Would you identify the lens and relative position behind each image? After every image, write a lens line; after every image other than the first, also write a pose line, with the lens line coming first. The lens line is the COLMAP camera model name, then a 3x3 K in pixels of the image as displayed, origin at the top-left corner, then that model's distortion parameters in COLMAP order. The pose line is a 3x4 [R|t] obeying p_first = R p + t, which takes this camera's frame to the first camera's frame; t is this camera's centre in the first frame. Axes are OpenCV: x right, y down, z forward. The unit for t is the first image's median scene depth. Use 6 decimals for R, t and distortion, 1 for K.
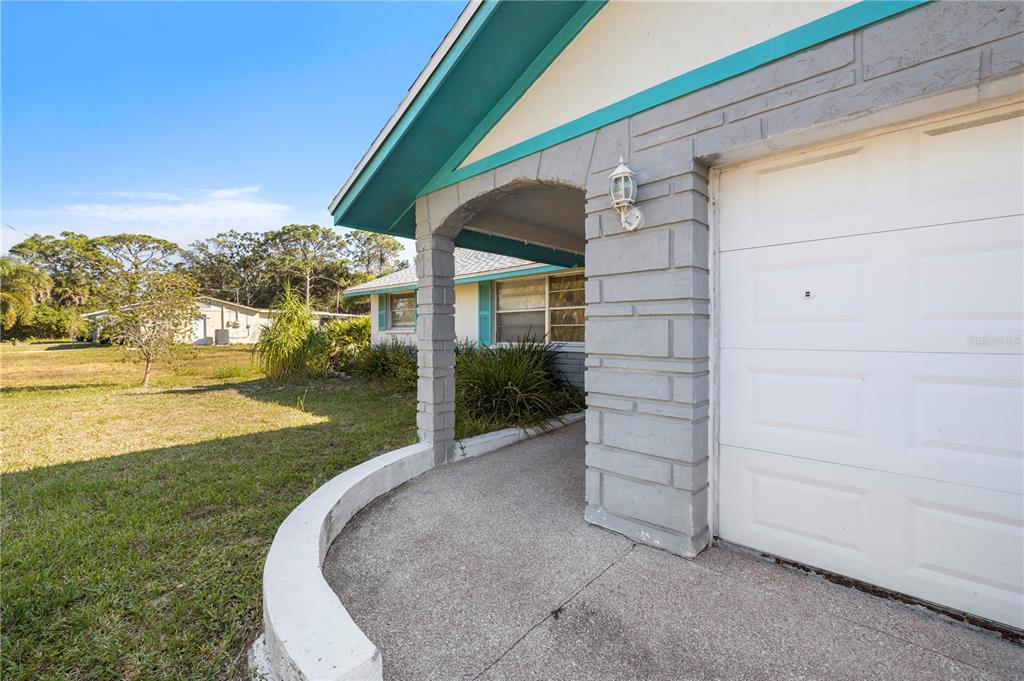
lens RADIAL K [[436.5, 0, 511.8], [0, 436.5, 338.0], [0, 0, 1]] dist [0.005647, 0.000494]
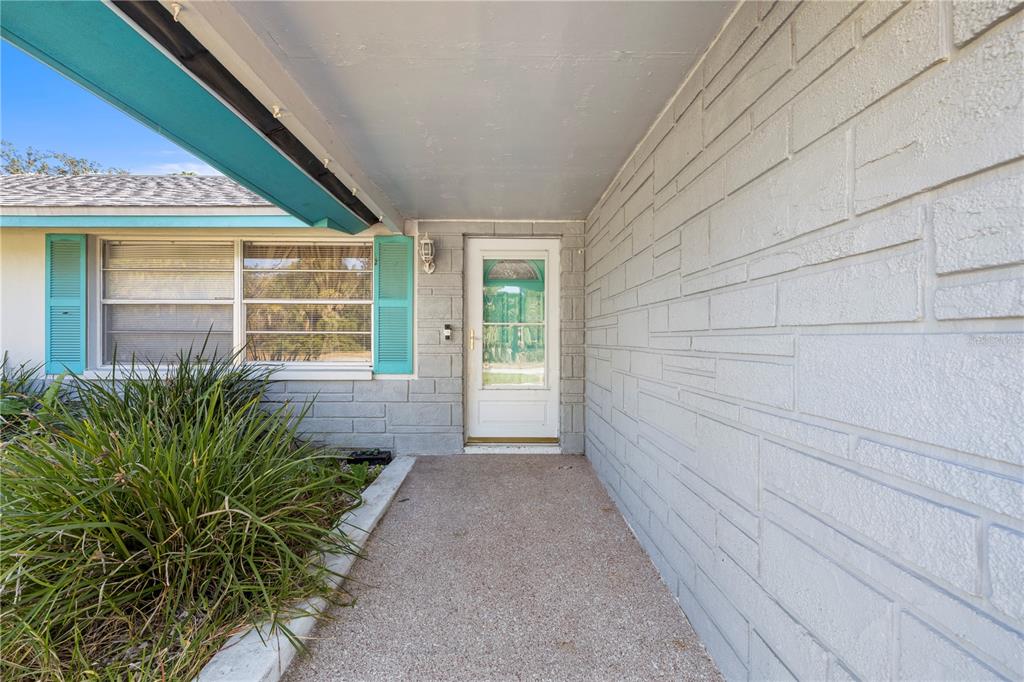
lens RADIAL K [[436.5, 0, 511.8], [0, 436.5, 342.3], [0, 0, 1]] dist [0.005647, 0.000494]
pose [[0.719256, 0.005414, 0.694724, -0.050877], [-0.000077, 0.999970, -0.007713, -0.011274], [-0.694745, 0.005494, 0.719235, 0.361990]]
